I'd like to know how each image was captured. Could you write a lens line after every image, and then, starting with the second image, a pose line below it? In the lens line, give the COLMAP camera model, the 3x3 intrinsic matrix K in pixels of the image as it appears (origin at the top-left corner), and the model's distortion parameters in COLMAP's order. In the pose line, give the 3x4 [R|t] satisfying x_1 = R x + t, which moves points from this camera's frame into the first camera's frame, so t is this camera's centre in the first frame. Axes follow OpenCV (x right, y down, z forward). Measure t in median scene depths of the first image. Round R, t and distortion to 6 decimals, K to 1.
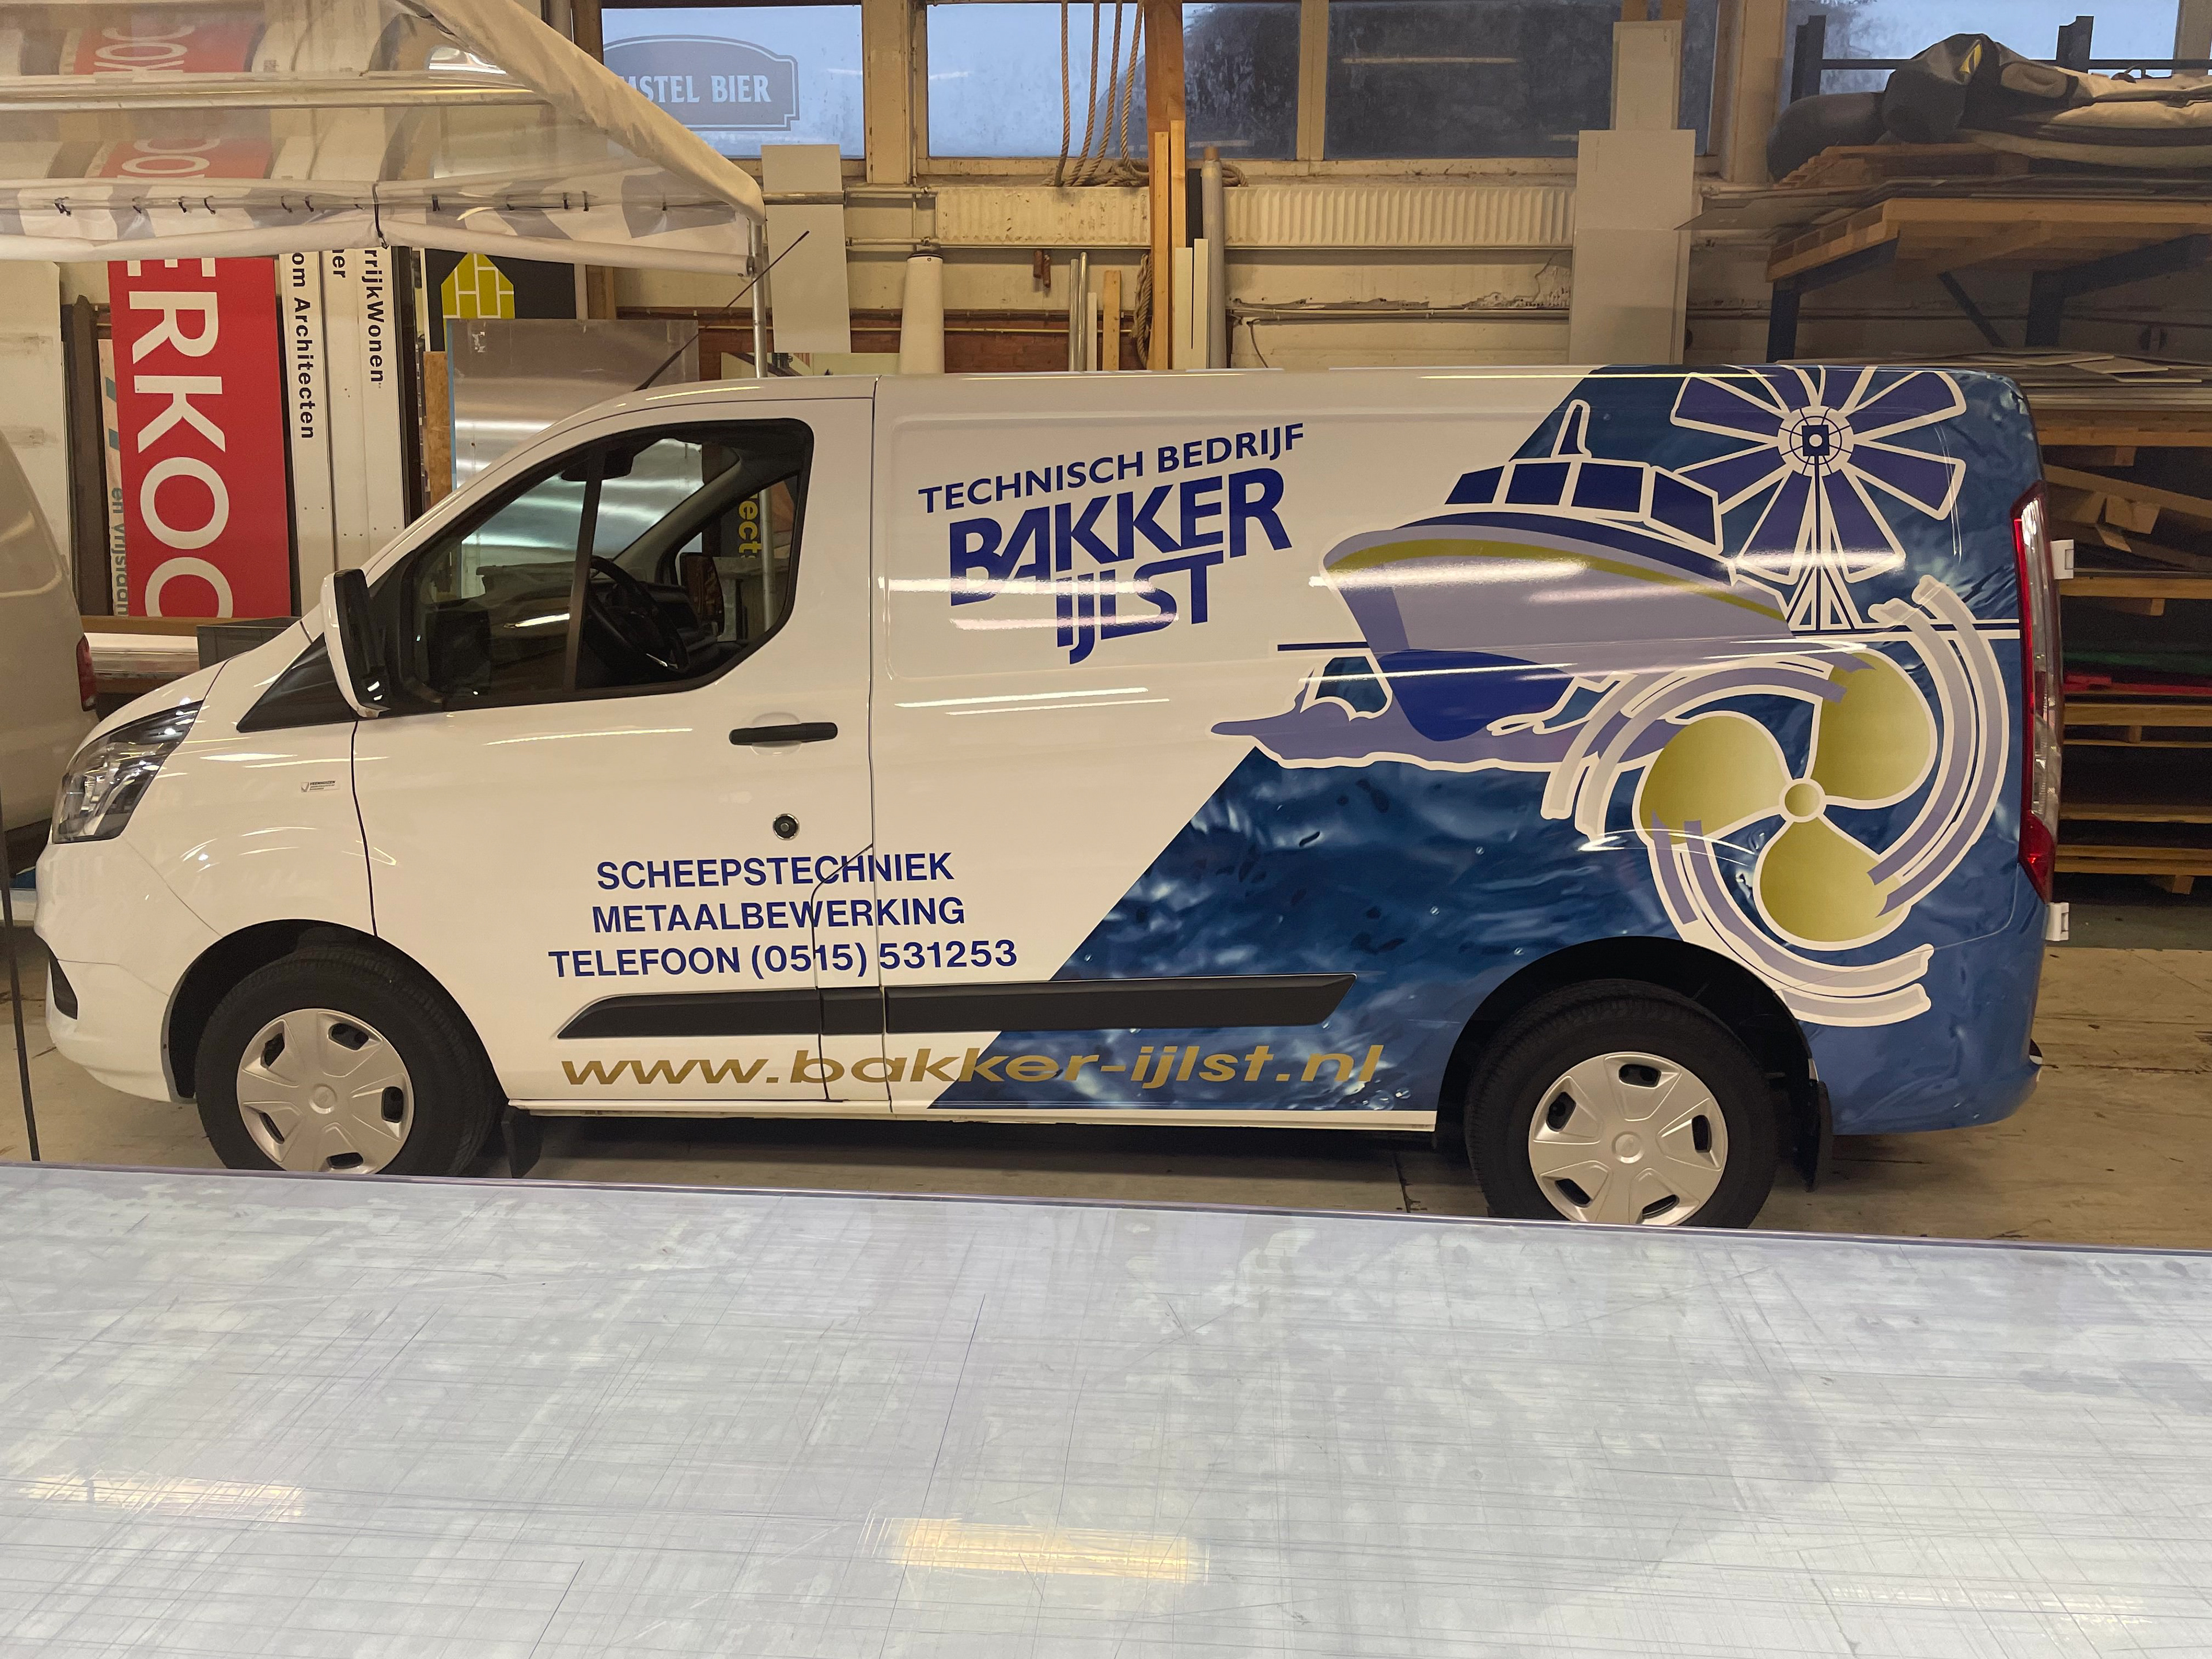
lens RADIAL K [[1698.6, 0, 1120.1], [0, 1698.6, 810.7], [0, 0, 1]] dist [0.099533, -0.132674]
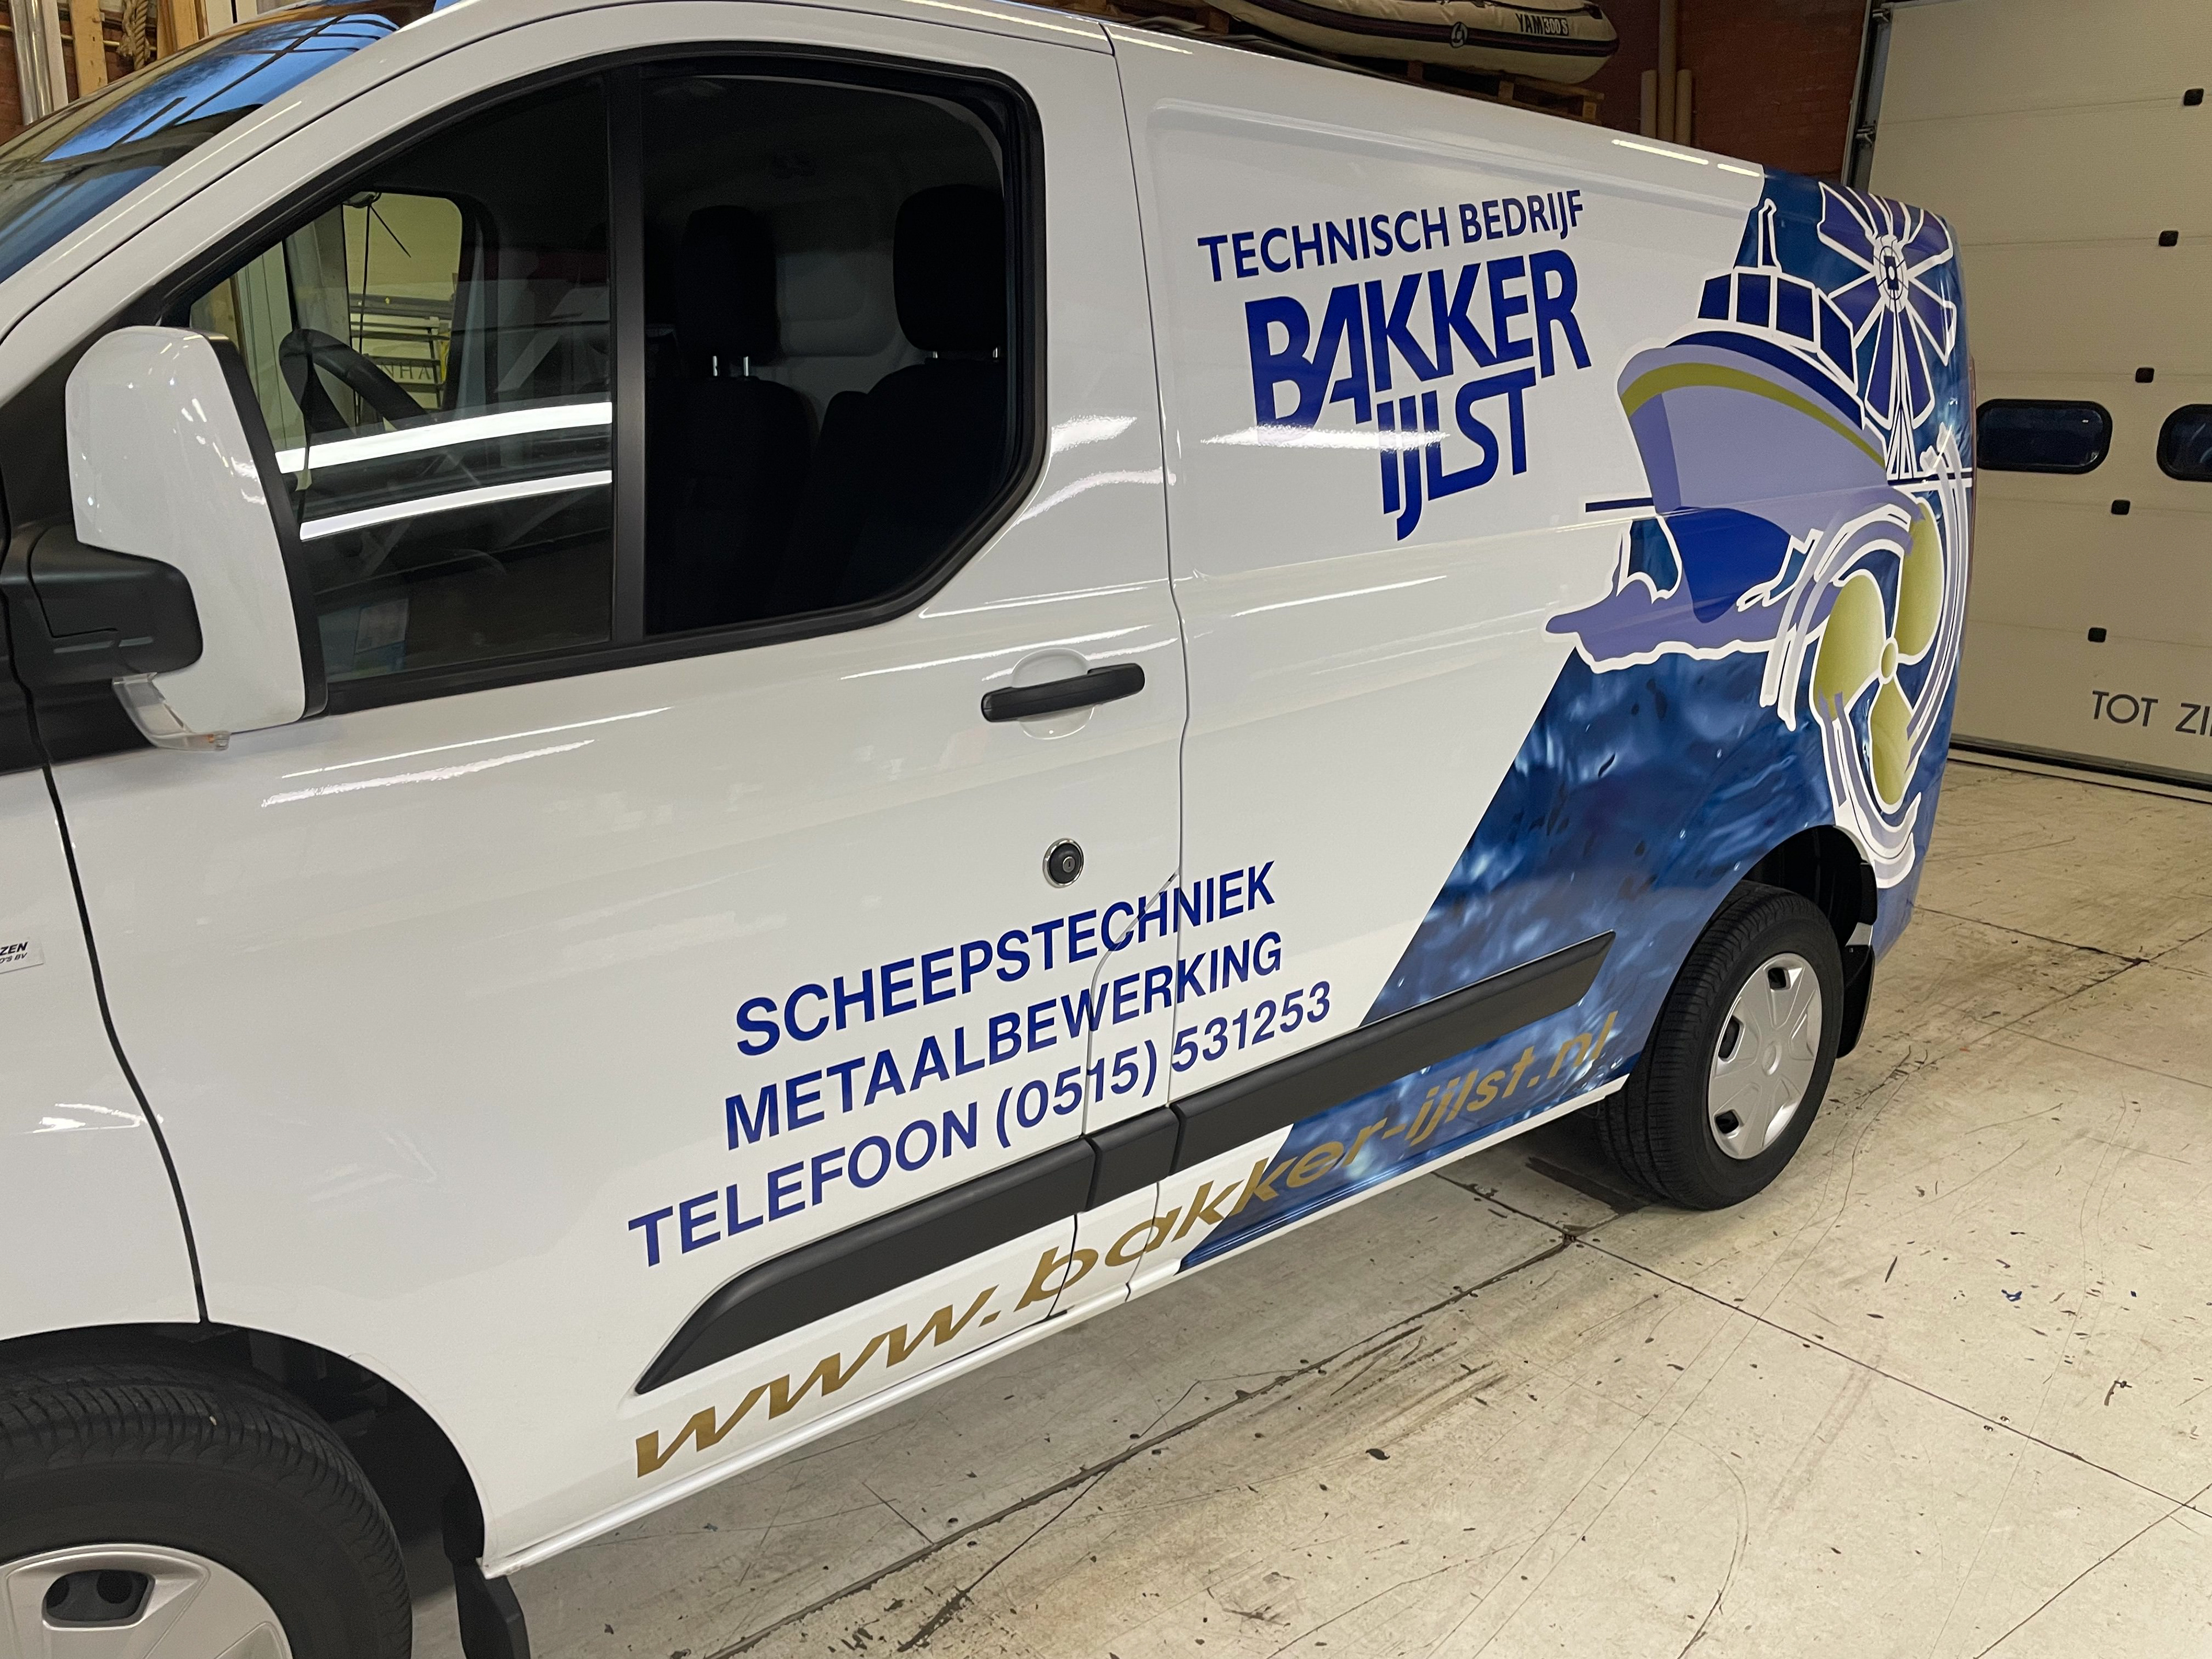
lens RADIAL K [[1684.7, 0, 1106.0], [0, 1684.7, 829.5], [0, 0, 1]] dist [0.084142, -0.110681]
pose [[0.697531, -0.149487, 0.700788, -0.563990], [0.086898, 0.988426, 0.124350, -0.066749], [-0.711266, -0.025841, 0.702448, 0.620615]]
